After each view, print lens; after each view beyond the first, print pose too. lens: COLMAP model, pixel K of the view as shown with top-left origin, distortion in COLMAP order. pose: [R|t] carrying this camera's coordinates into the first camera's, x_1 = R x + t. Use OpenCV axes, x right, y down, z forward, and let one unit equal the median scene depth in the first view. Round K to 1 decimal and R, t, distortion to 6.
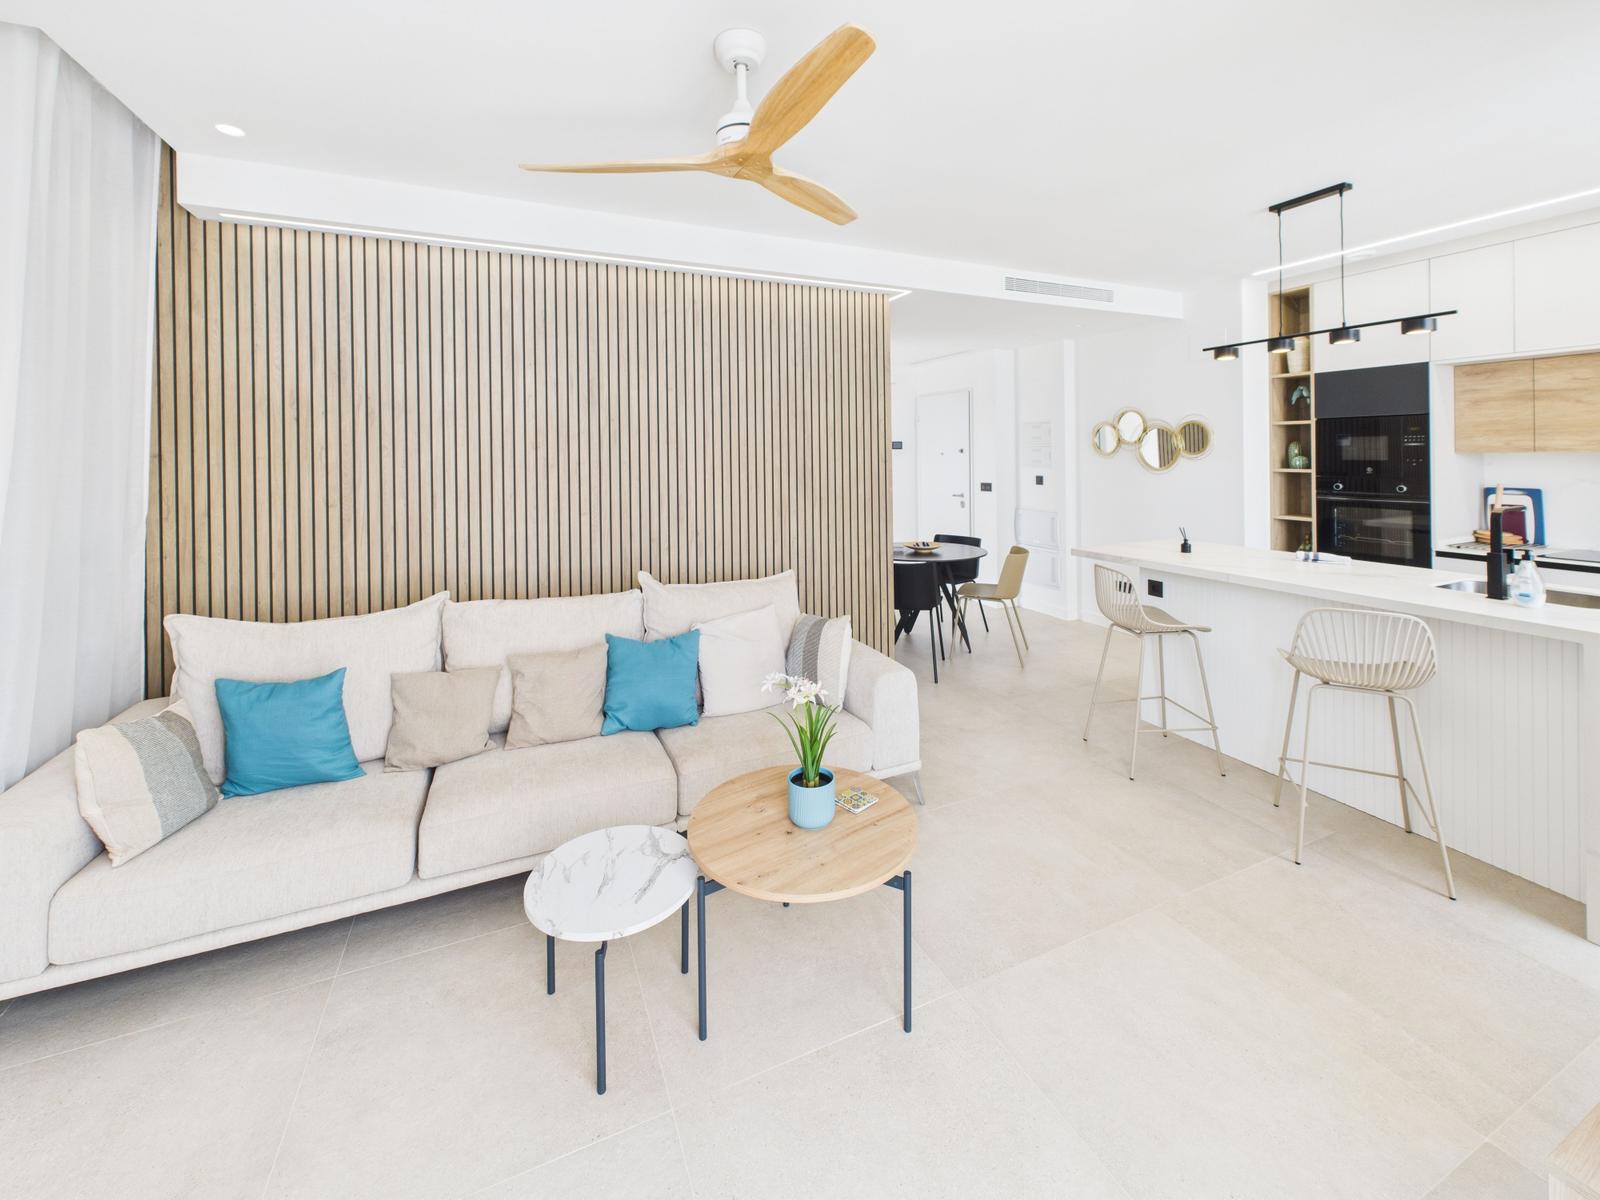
lens RADIAL K [[657.8, 0, 800.0], [0, 657.8, 451.3], [0, 0, 1]] dist [0.000704, 0.000093]
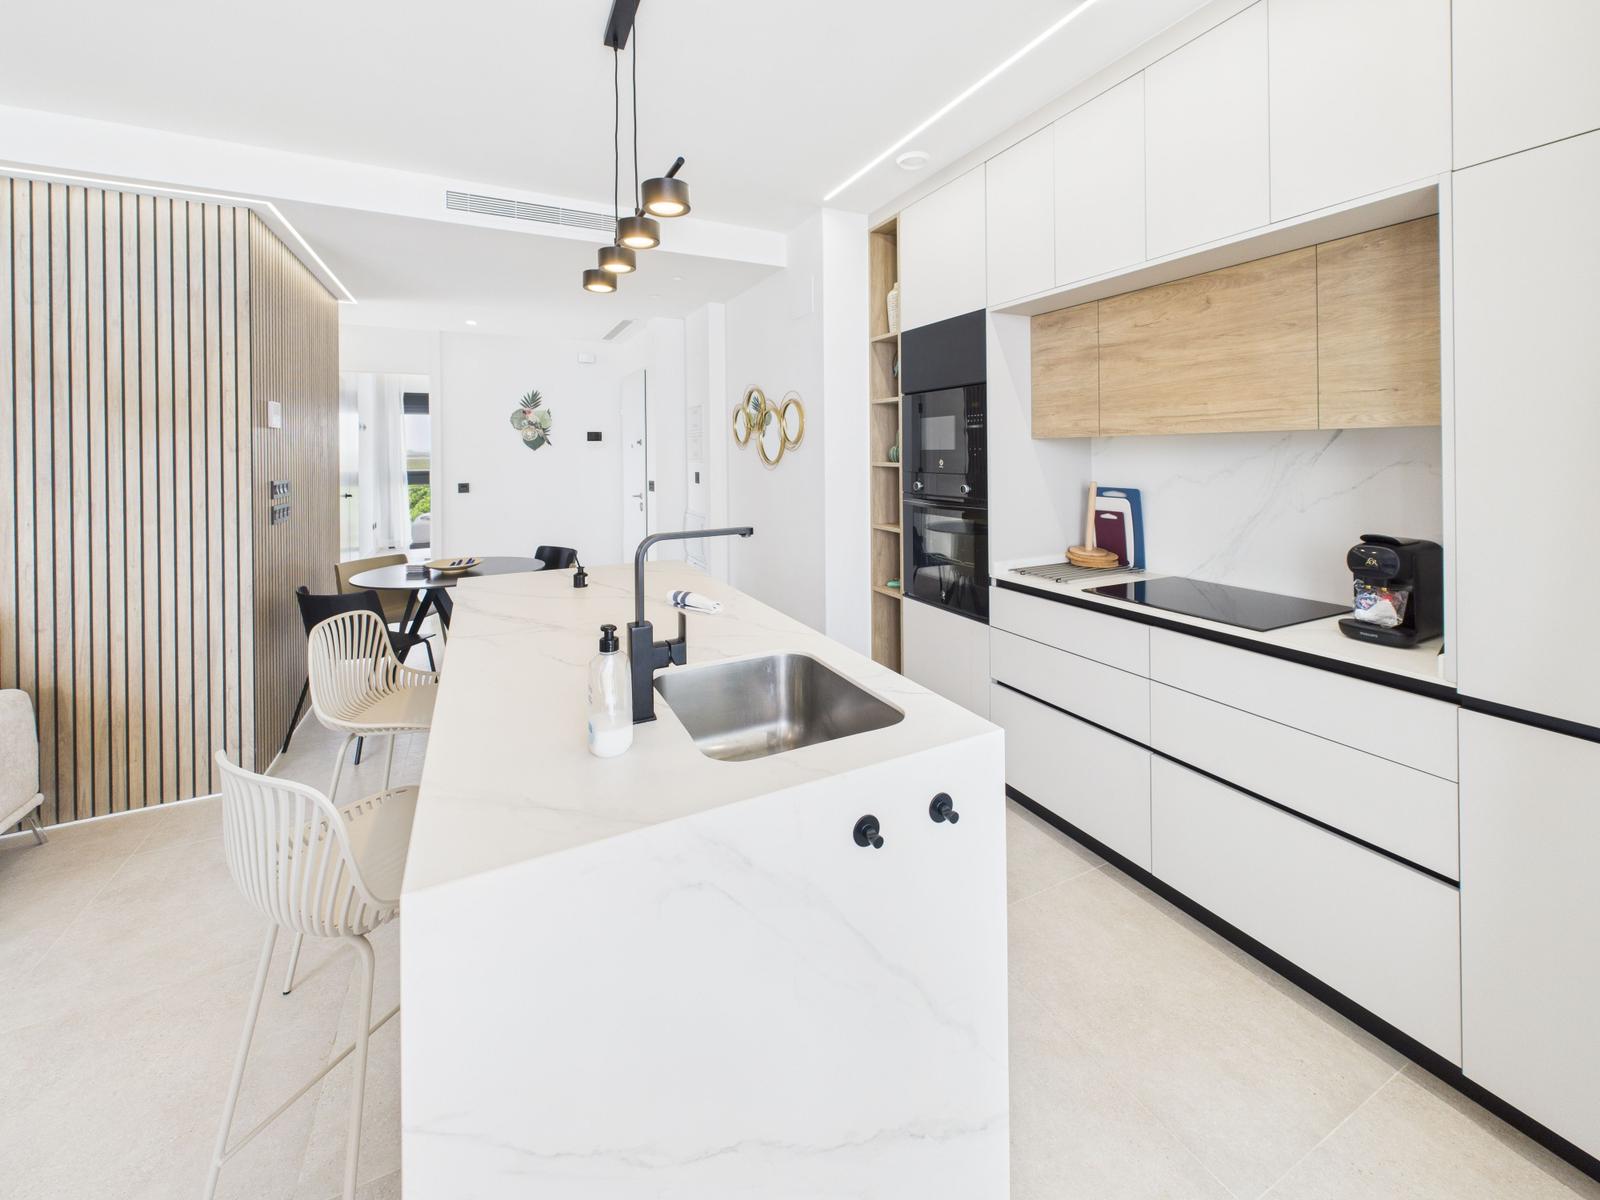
lens RADIAL K [[636.2, 0, 800.7], [0, 636.2, 451.0], [0, 0, 1]] dist [0.000480, 0.000000]
pose [[0.999229, 0.001162, 0.039242, 0.803108], [-0.001256, 0.999996, 0.002386, 0.016114], [-0.039239, -0.002434, 0.999227, 0.362130]]
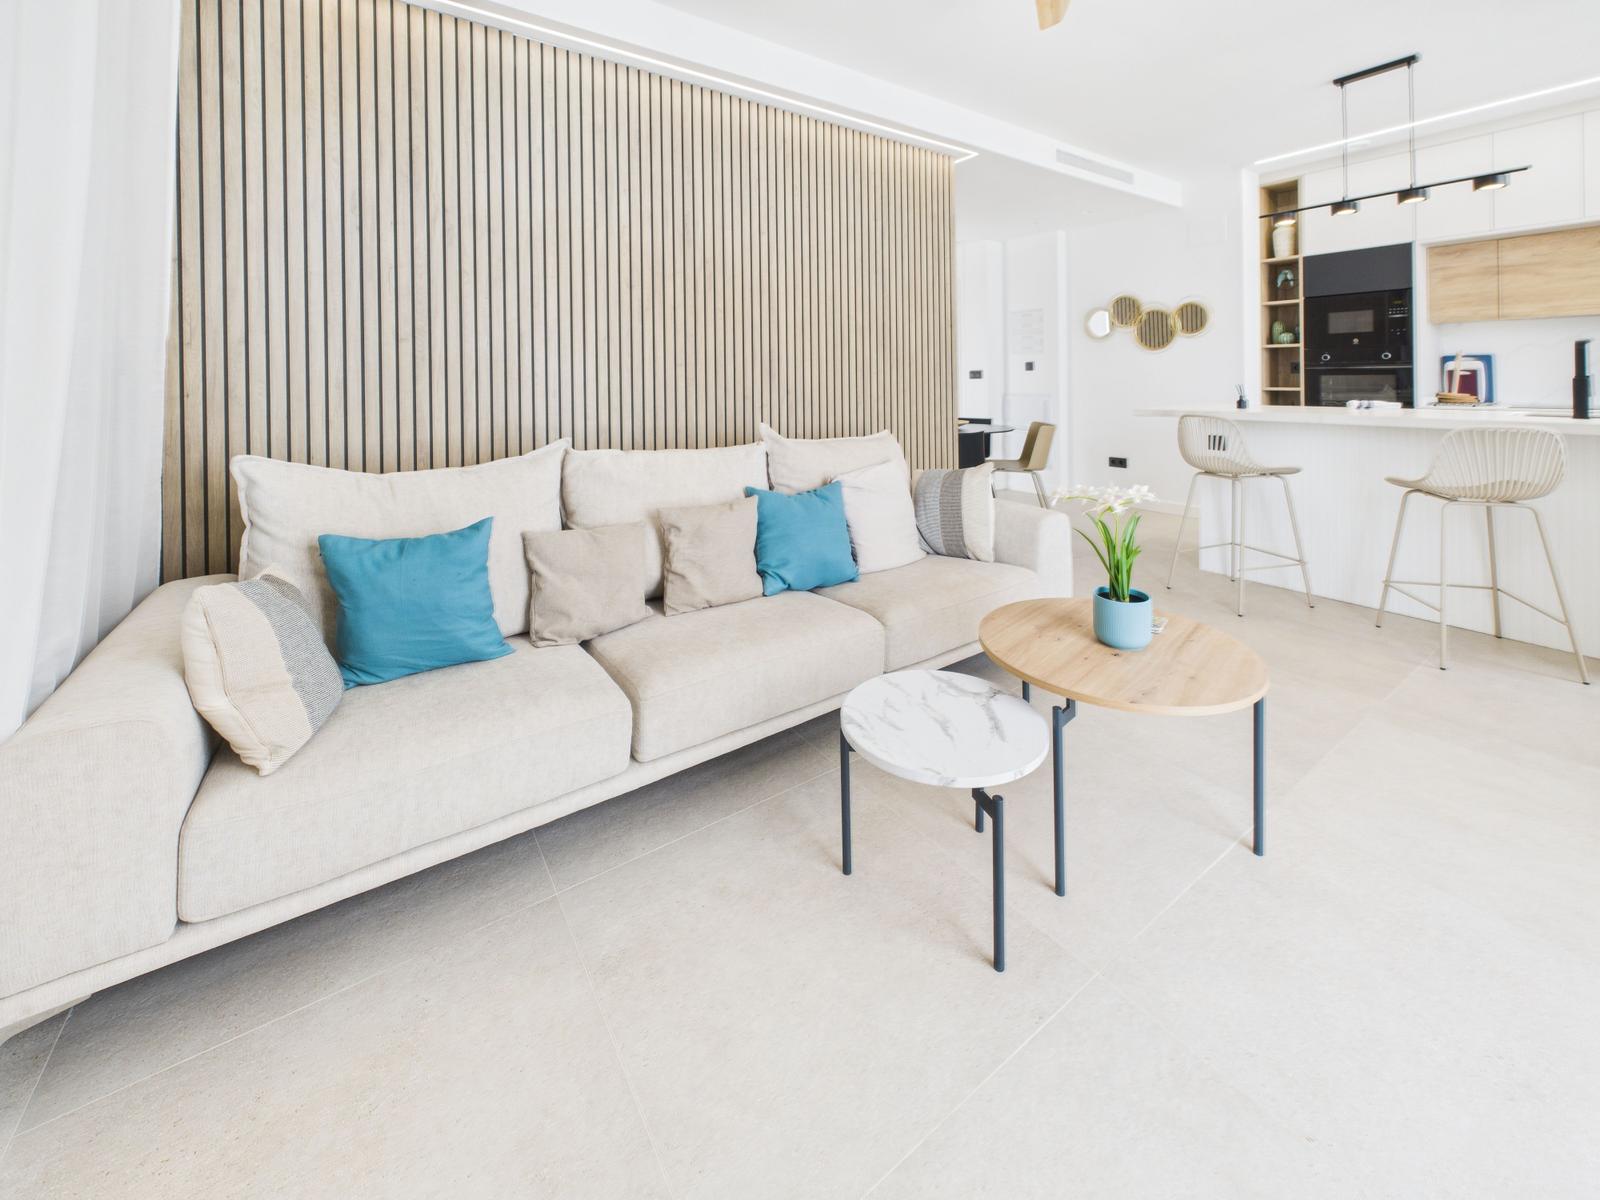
lens RADIAL K [[637.6, 0, 796.9], [0, 637.6, 378.3], [0, 0, 1]] dist [-0.000394, -0.000004]
pose [[0.984031, -0.000193, 0.177996, -0.310091], [-0.000067, 0.999999, 0.001455, 0.106705], [-0.177996, -0.001443, 0.984030, 0.119854]]
